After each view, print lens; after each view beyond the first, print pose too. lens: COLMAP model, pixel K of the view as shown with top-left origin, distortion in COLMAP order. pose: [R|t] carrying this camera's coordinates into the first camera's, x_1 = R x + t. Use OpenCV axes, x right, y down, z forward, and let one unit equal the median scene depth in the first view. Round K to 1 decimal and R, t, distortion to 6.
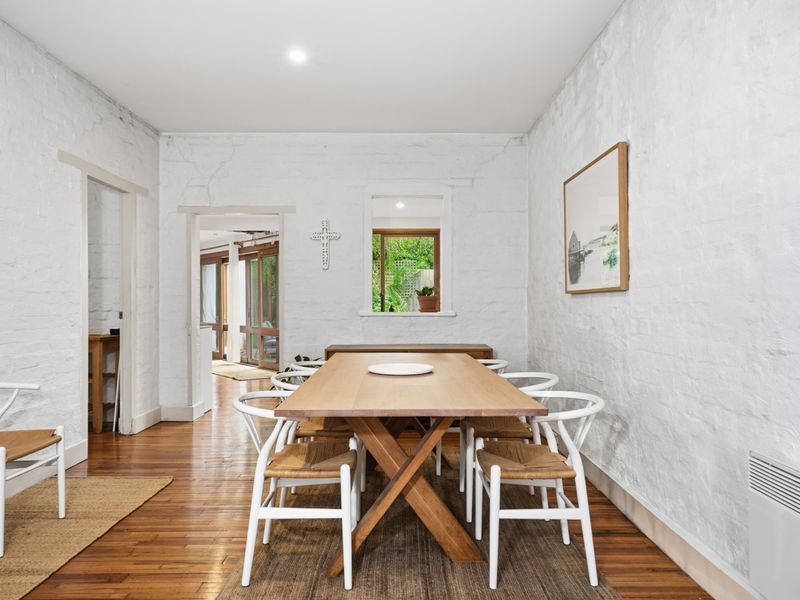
lens RADIAL K [[552.4, 0, 400.0], [0, 552.4, 300.0], [0, 0, 1]] dist [0.000351, -0.000115]
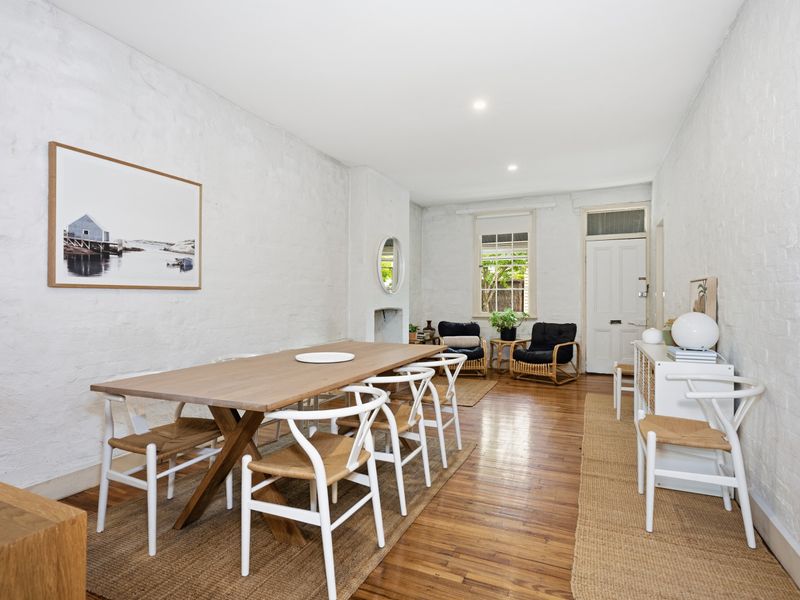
lens RADIAL K [[429.1, 0, 400.0], [0, 429.1, 300.0], [0, 0, 1]] dist [0.000463, -0.001629]
pose [[-0.913920, -0.002398, 0.405887, -0.438860], [-0.001397, 0.999995, 0.002764, 0.004956], [-0.405892, 0.001959, -0.913919, 1.550694]]
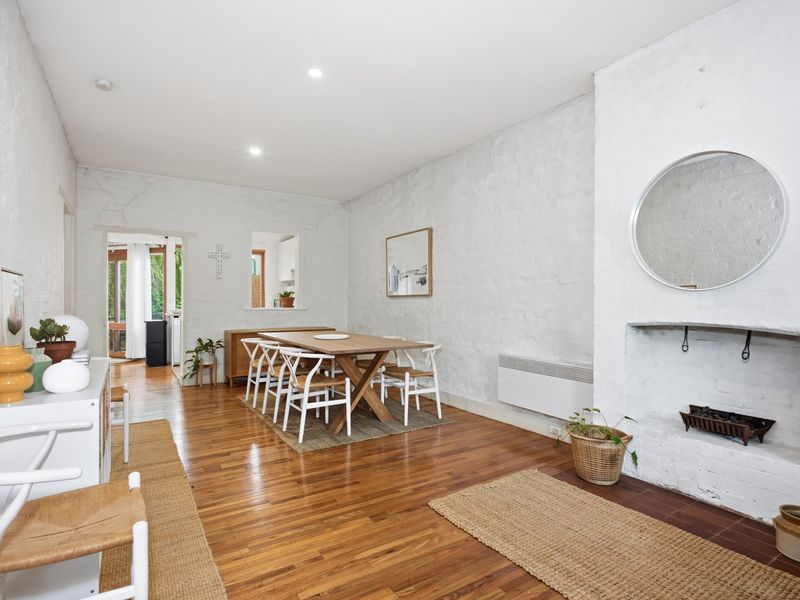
lens RADIAL K [[429.1, 0, 400.0], [0, 429.1, 300.0], [0, 0, 1]] dist [0.000463, -0.001629]
pose [[0.846539, 0.003515, 0.532314, -0.514651], [-0.004252, 0.999991, 0.000157, -0.000734], [-0.532309, -0.002396, 0.846547, -0.316486]]
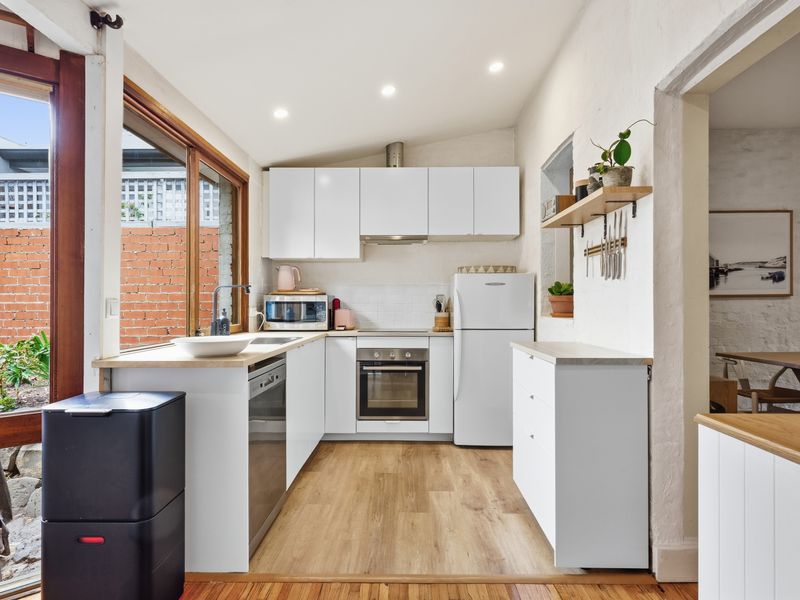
lens RADIAL K [[429.1, 0, 400.0], [0, 429.1, 300.0], [0, 0, 1]] dist [0.000463, -0.001629]
pose [[0.021797, 0.014680, 0.999655, -0.841102], [0.000539, 0.999892, -0.014695, 0.012550], [-0.999762, 0.000859, 0.021787, 1.905356]]
